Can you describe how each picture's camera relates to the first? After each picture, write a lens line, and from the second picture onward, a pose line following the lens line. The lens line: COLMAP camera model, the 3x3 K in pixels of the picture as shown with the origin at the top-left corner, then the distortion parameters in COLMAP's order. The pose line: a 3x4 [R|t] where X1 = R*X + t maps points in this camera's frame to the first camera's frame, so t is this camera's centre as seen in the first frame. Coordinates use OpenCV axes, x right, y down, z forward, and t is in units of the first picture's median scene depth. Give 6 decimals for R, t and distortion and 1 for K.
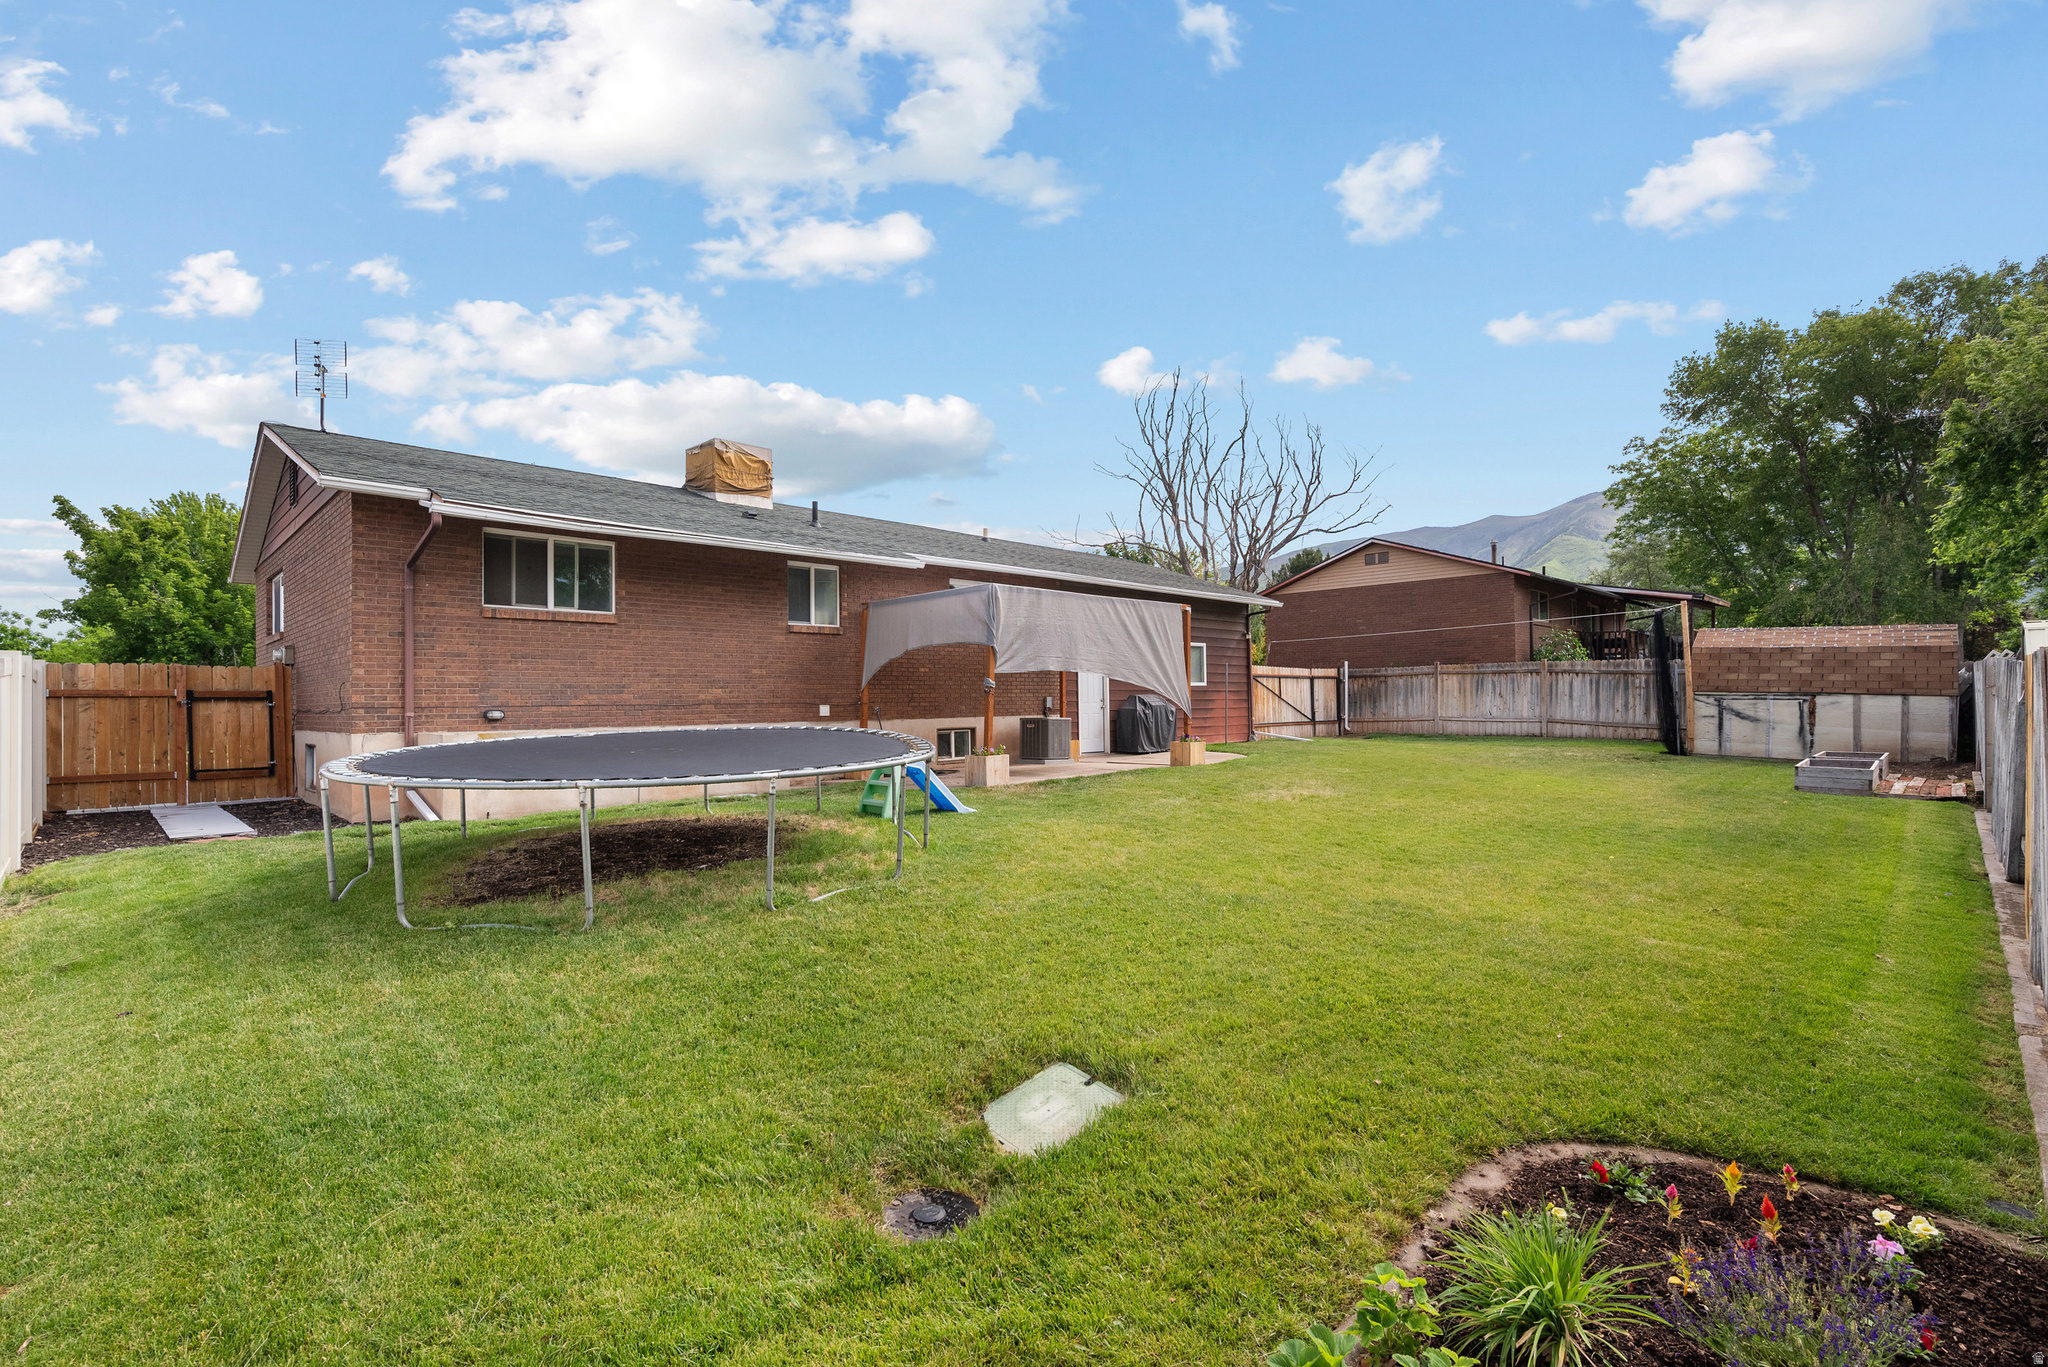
lens RADIAL K [[898.7, 0, 1024.0], [0, 898.7, 683.5], [0, 0, 1]] dist [-0.000262, -0.000034]
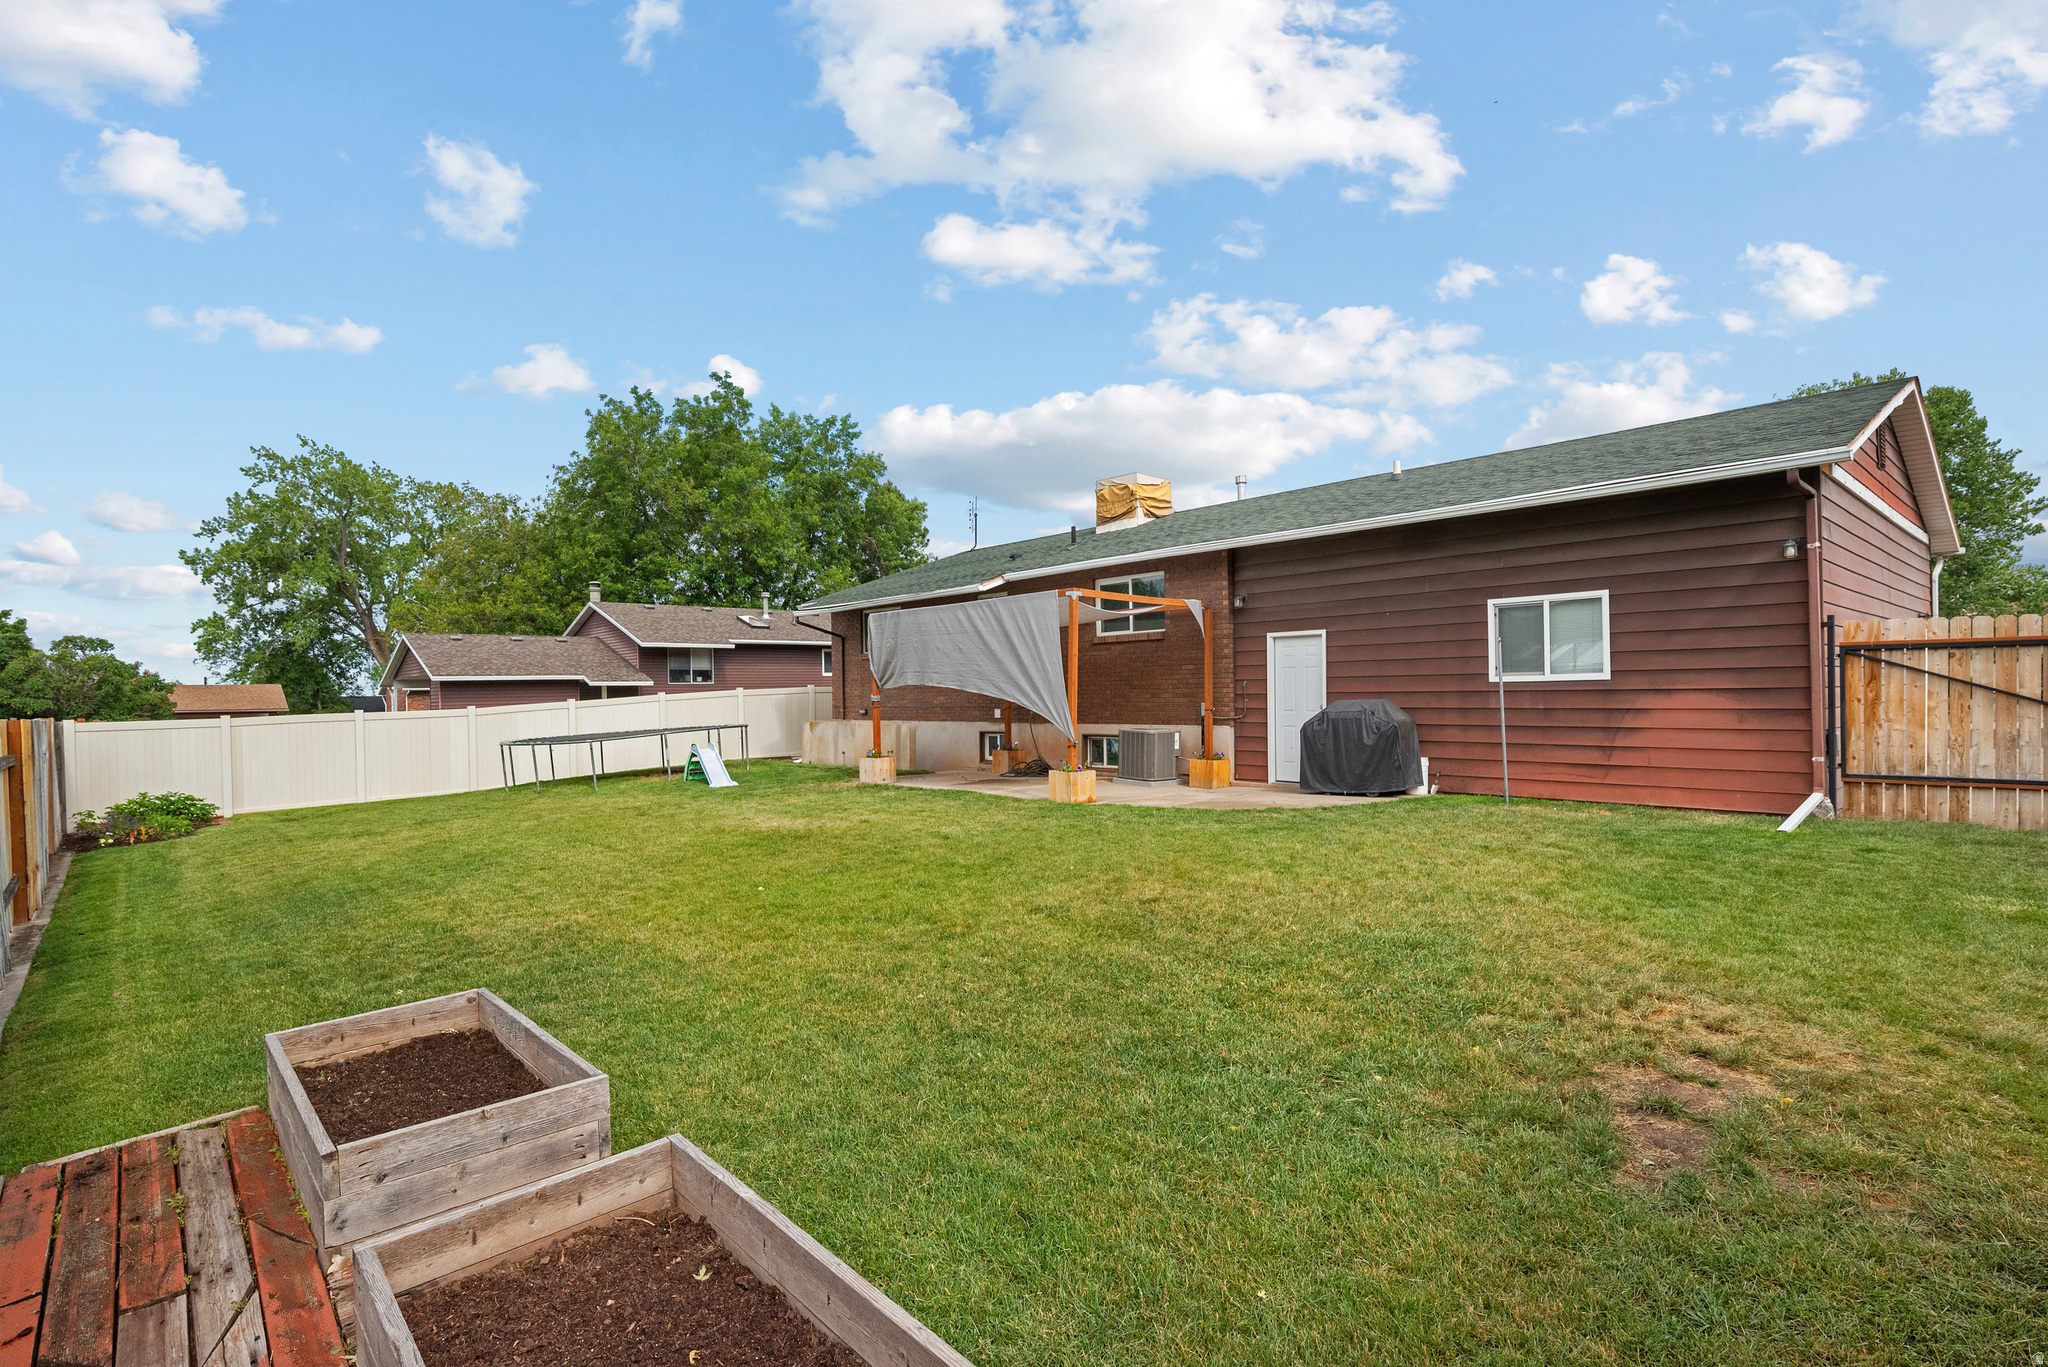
lens RADIAL K [[985.6, 0, 1024.0], [0, 985.6, 683.5], [0, 0, 1]] dist [0.000547, -0.000052]
pose [[-0.004052, 0.001251, -0.999991, 0.932987], [0.034354, 0.999409, 0.001111, -0.009405], [0.999402, -0.034349, -0.004092, 0.875284]]
